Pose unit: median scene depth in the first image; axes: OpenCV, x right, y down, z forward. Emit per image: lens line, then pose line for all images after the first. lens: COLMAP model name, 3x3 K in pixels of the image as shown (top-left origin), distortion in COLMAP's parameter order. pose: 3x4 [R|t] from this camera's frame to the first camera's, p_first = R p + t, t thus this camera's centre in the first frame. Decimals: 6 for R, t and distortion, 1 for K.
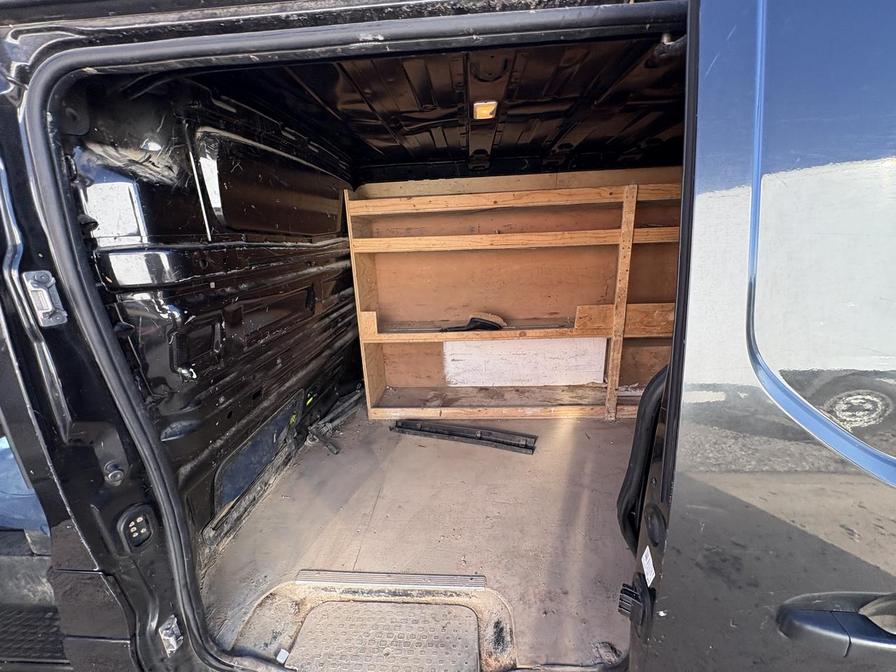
lens RADIAL K [[355.9, 0, 451.1], [0, 355.9, 337.9], [0, 0, 1]] dist [-0.000297, 0.000021]
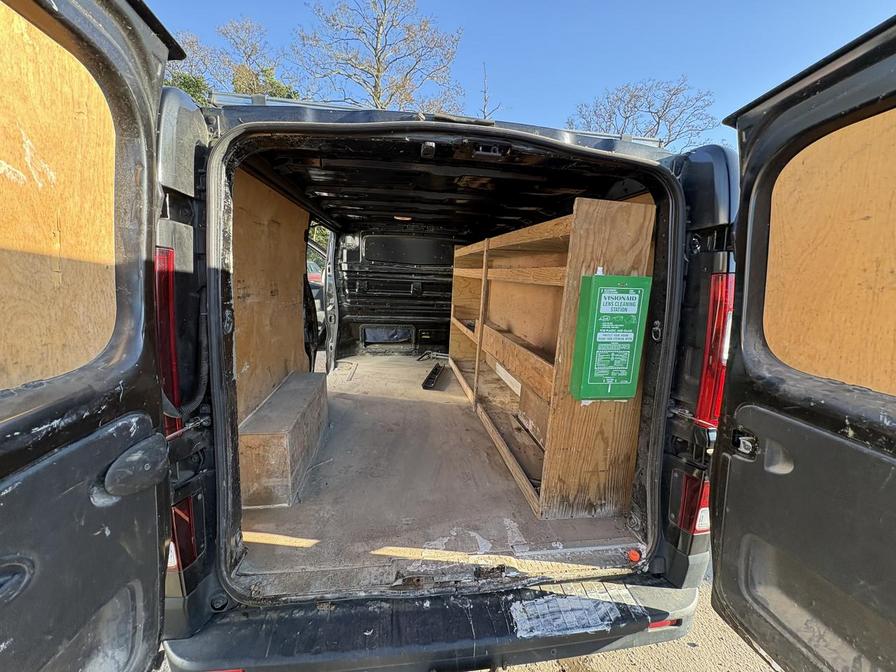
lens RADIAL K [[355.9, 0, 451.1], [0, 355.9, 337.9], [0, 0, 1]] dist [-0.000297, 0.000021]
pose [[0.215946, 0.226402, -0.949794, 1.712196], [-0.317457, 0.936176, 0.150979, -0.203410], [0.923357, 0.268916, 0.274036, 0.530839]]
